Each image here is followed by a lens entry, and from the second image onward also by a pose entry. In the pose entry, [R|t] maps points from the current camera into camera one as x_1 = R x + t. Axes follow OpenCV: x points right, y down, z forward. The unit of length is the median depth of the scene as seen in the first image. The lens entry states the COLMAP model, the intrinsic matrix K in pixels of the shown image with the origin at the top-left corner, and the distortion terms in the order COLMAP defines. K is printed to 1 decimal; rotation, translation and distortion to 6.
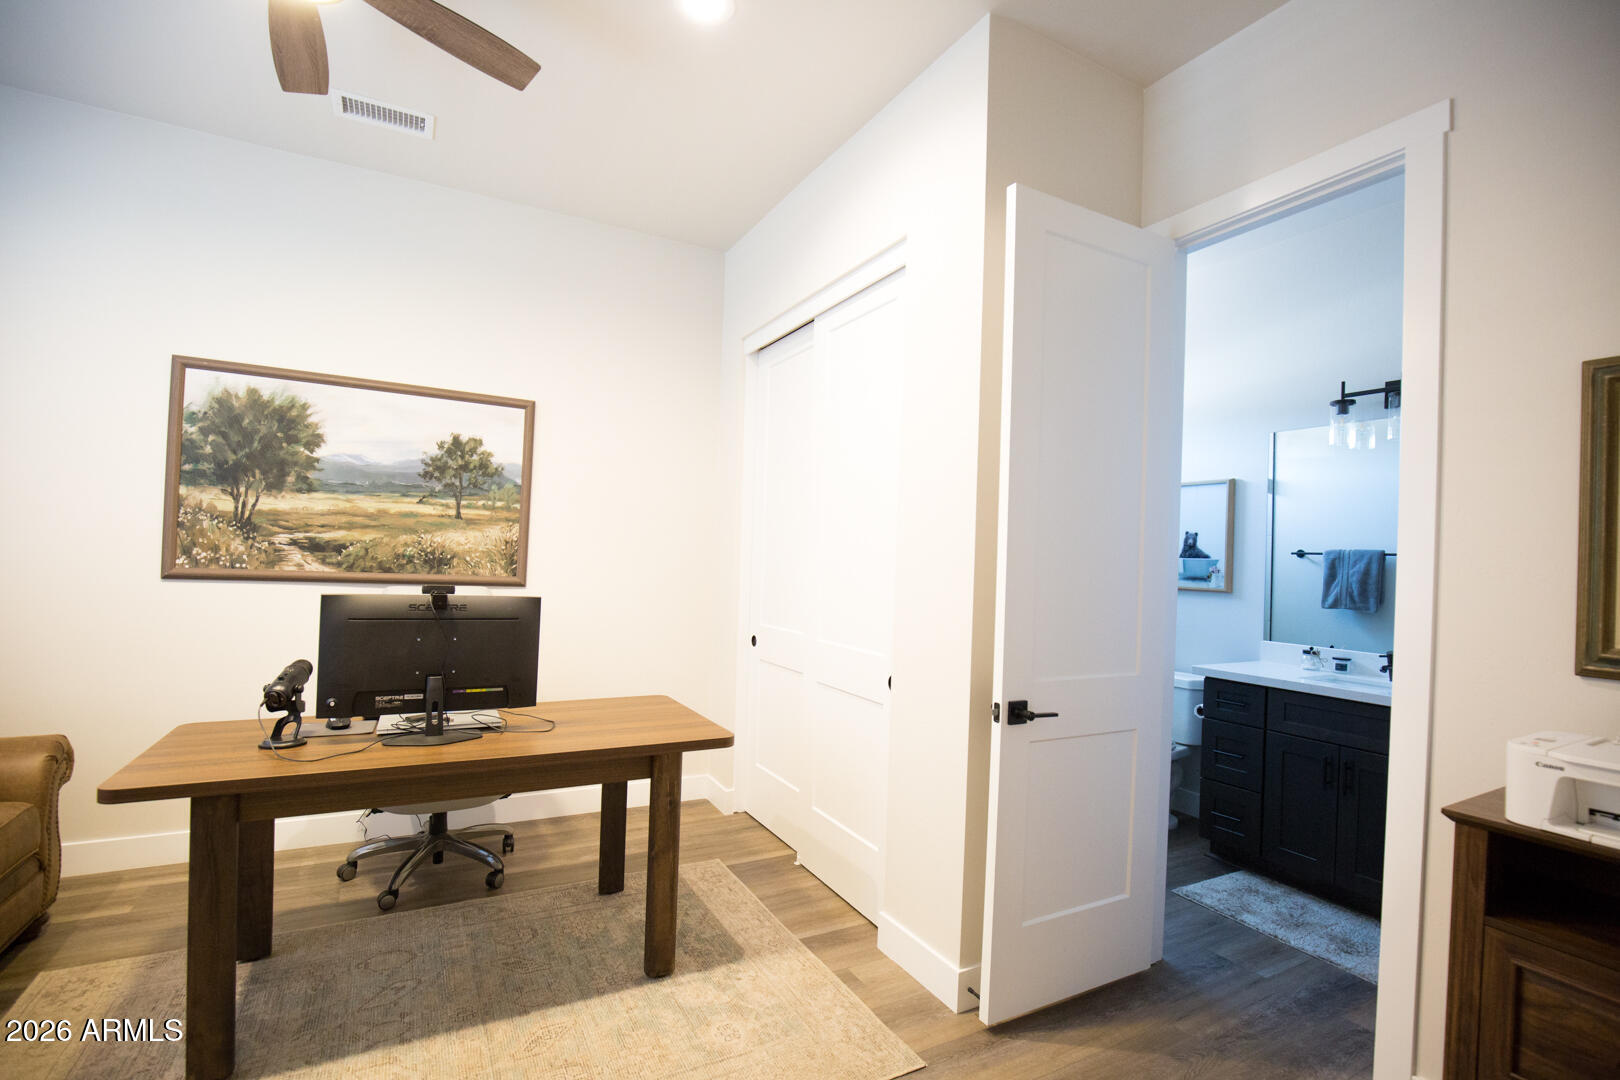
lens RADIAL K [[734.9, 0, 820.2], [0, 734.9, 550.0], [0, 0, 1]] dist [-0.040113, 0.008104]
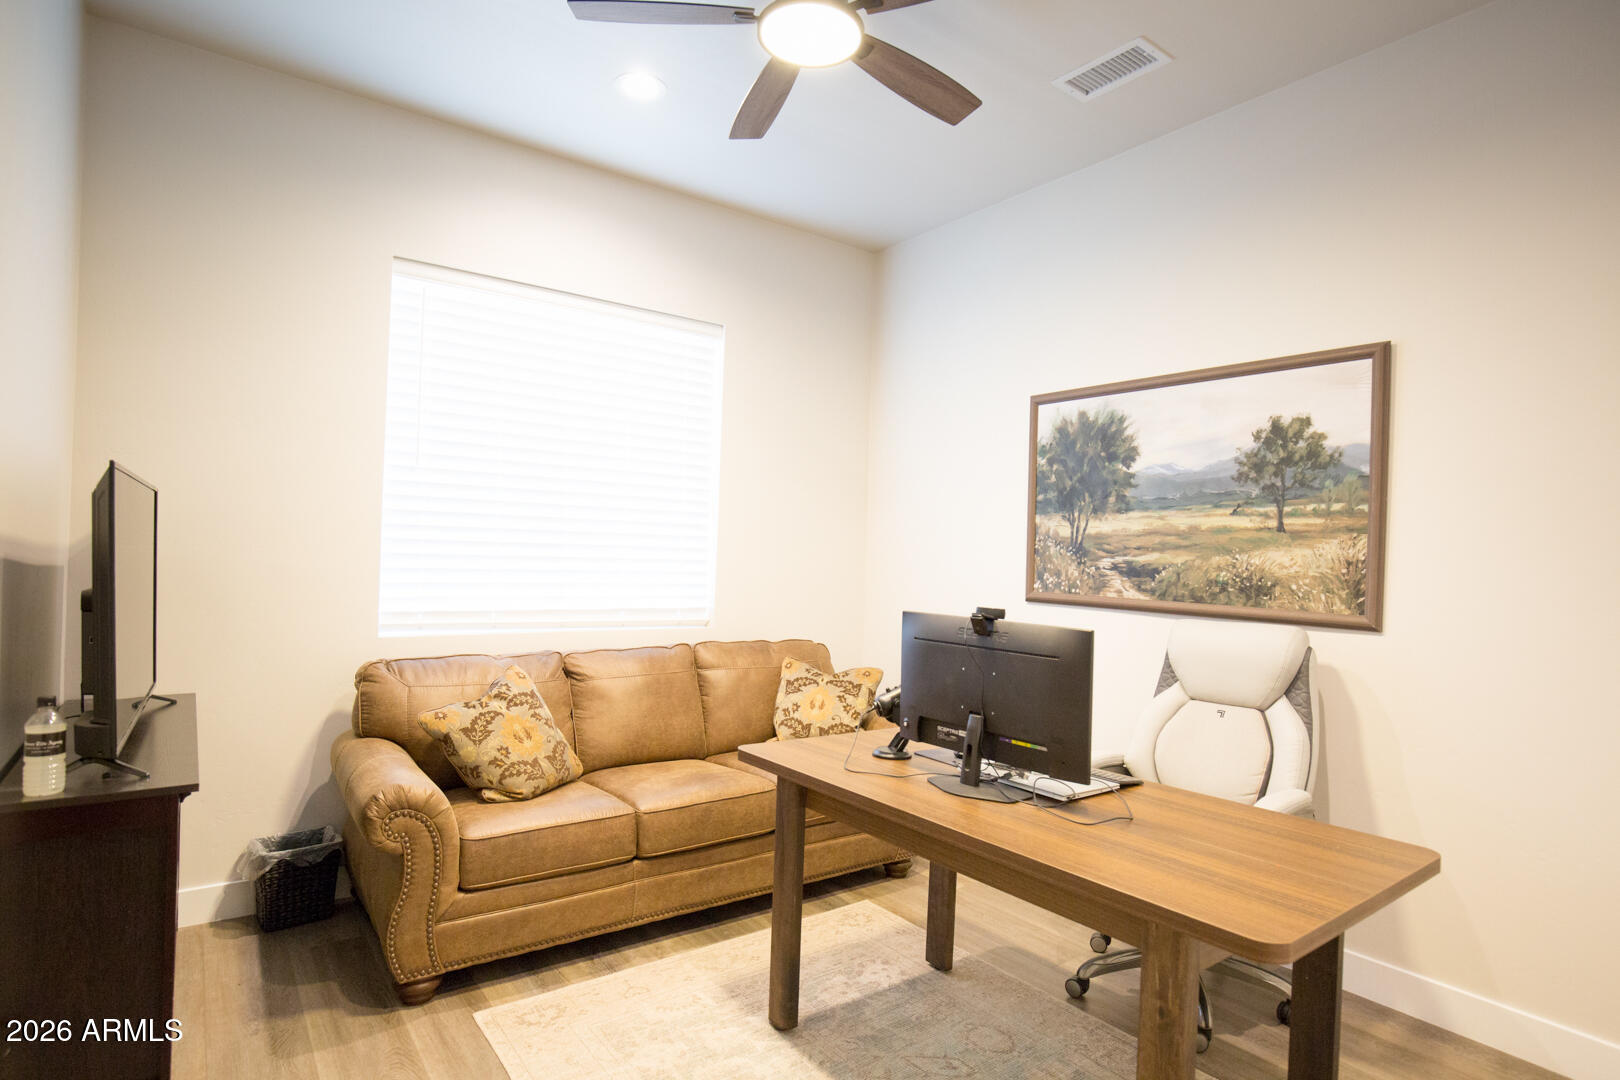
lens RADIAL K [[845.7, 0, 810.0], [0, 845.7, 540.0], [0, 0, 1]] dist [0.002665, 0.000207]
pose [[0.154154, -0.049362, -0.986813, 0.280171], [-0.013003, 0.998563, -0.051981, 0.016153], [0.987961, 0.020845, 0.153291, 0.433357]]
